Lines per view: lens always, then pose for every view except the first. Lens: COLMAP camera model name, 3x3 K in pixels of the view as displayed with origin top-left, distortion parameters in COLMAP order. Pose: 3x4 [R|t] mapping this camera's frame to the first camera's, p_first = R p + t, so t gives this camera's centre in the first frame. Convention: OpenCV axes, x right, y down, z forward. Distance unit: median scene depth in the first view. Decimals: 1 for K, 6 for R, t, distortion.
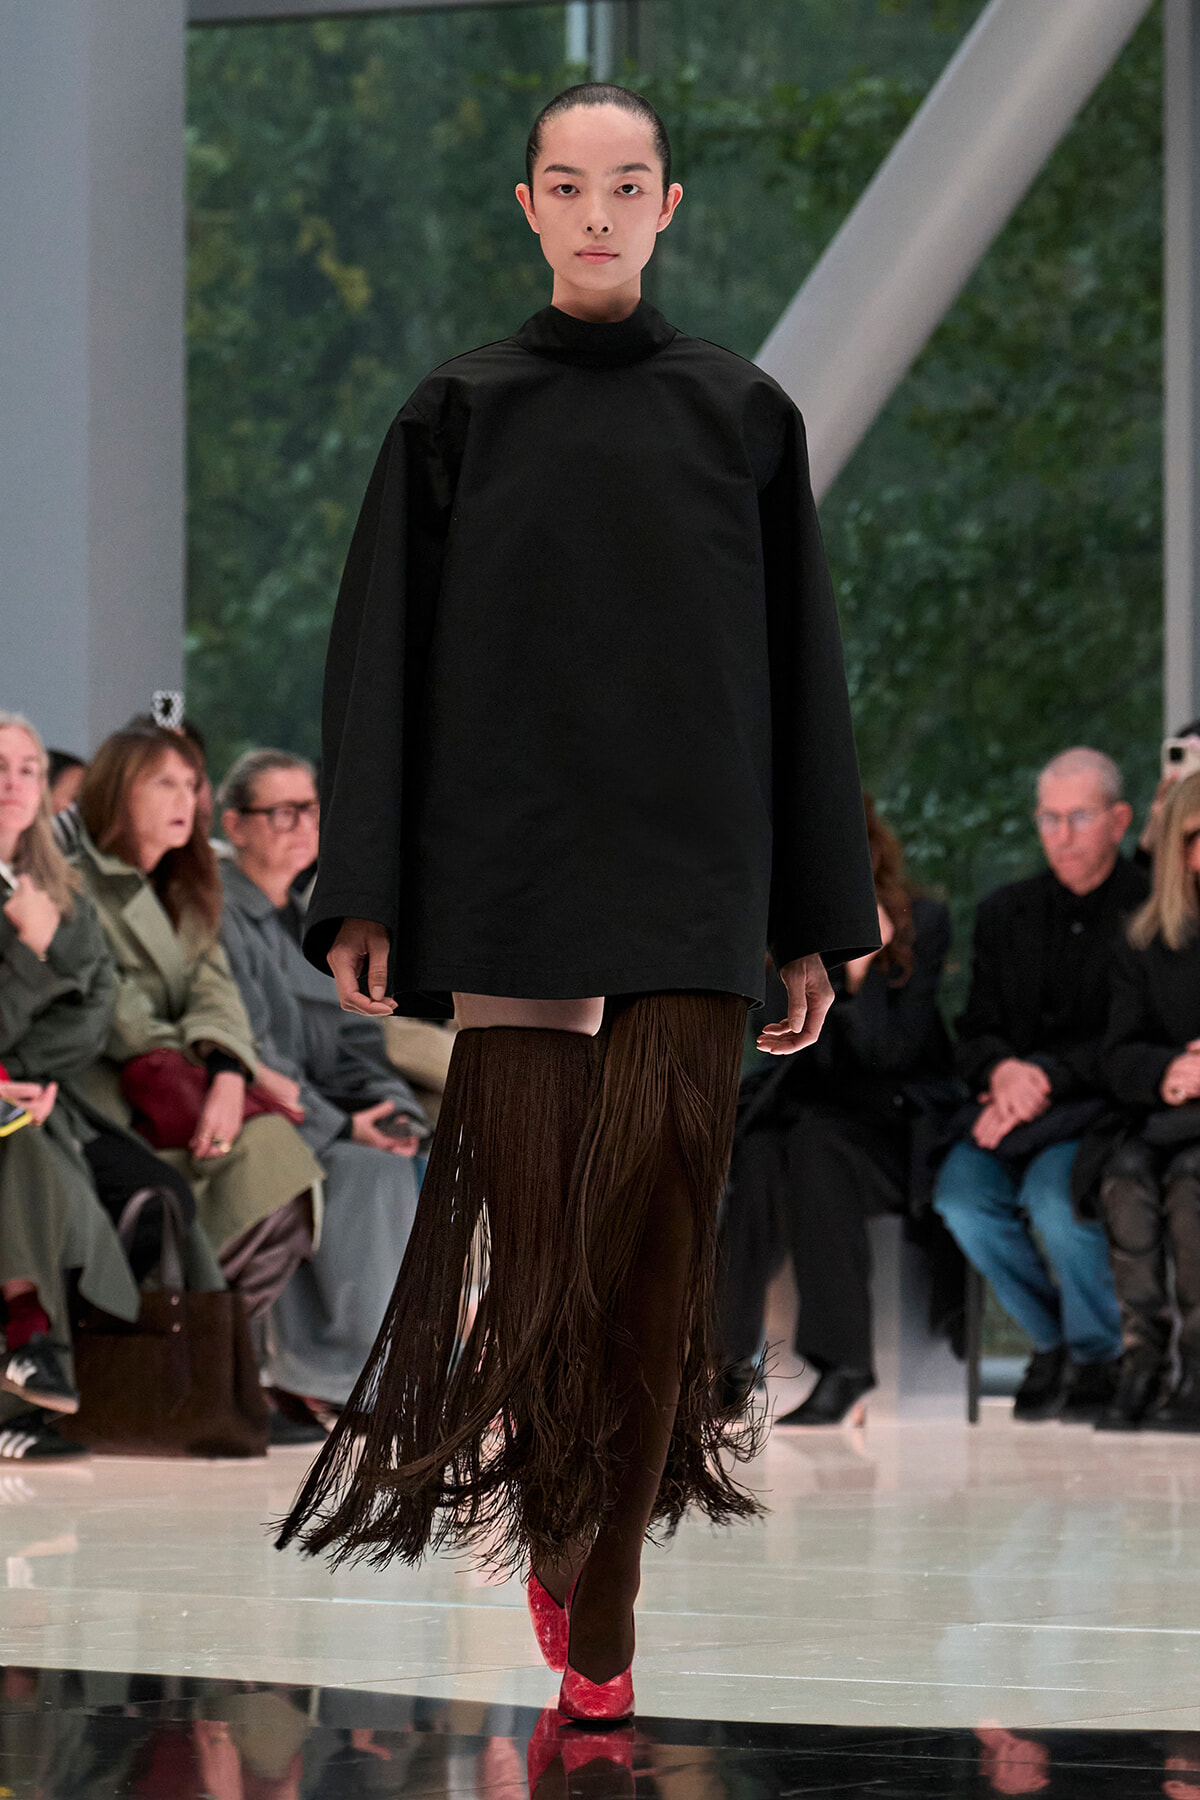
lens RADIAL K [[12437.2, 0, 669.9], [0, 12437.2, 867.0], [0, 0, 1]] dist [0.311041, 0.000000]
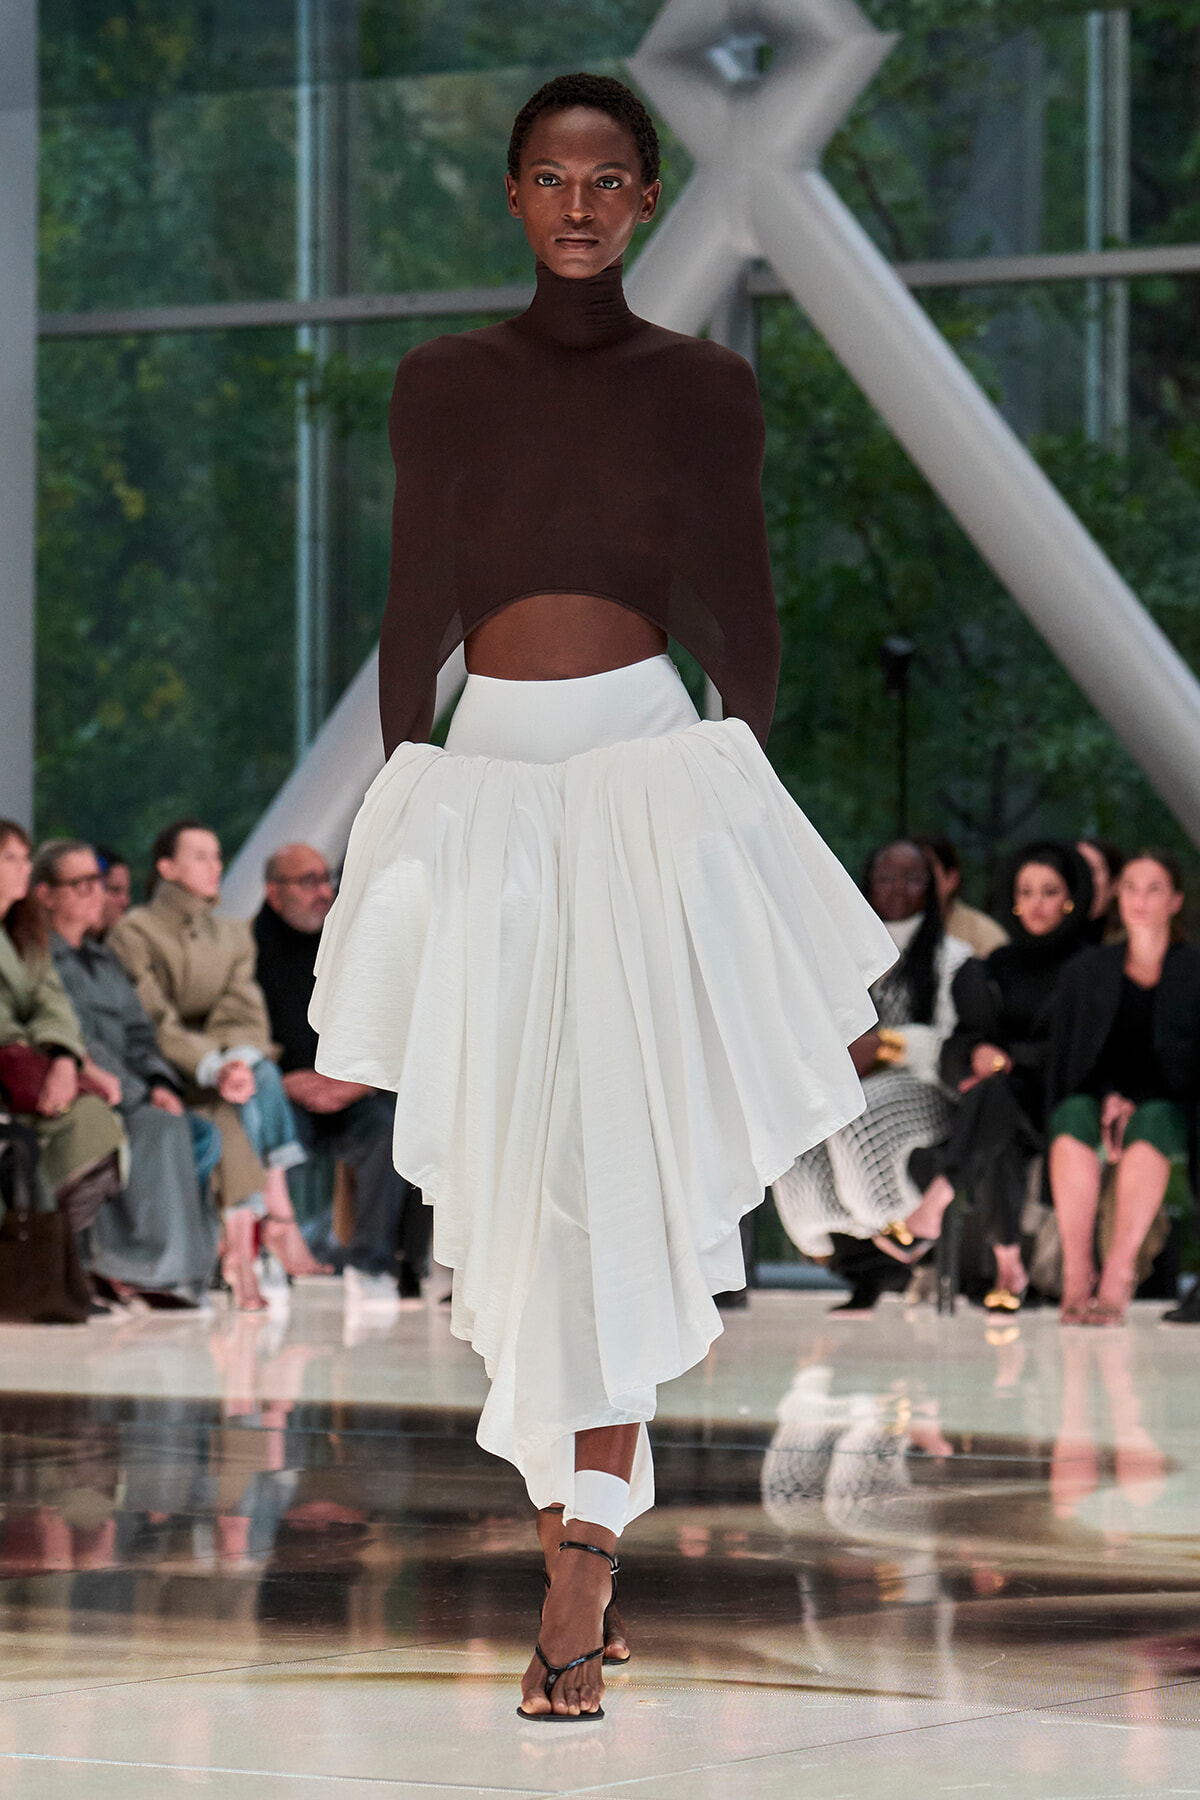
lens RADIAL K [[12437.2, 0, 904.6], [0, 12437.2, 1005.2], [0, 0, 1]] dist [0.311041, 0.000000]
pose [[0.999838, 0.002826, 0.017781, 0.036916], [-0.002845, 0.999995, 0.001063, 0.008224], [-0.017778, -0.001113, 0.999841, -0.453667]]
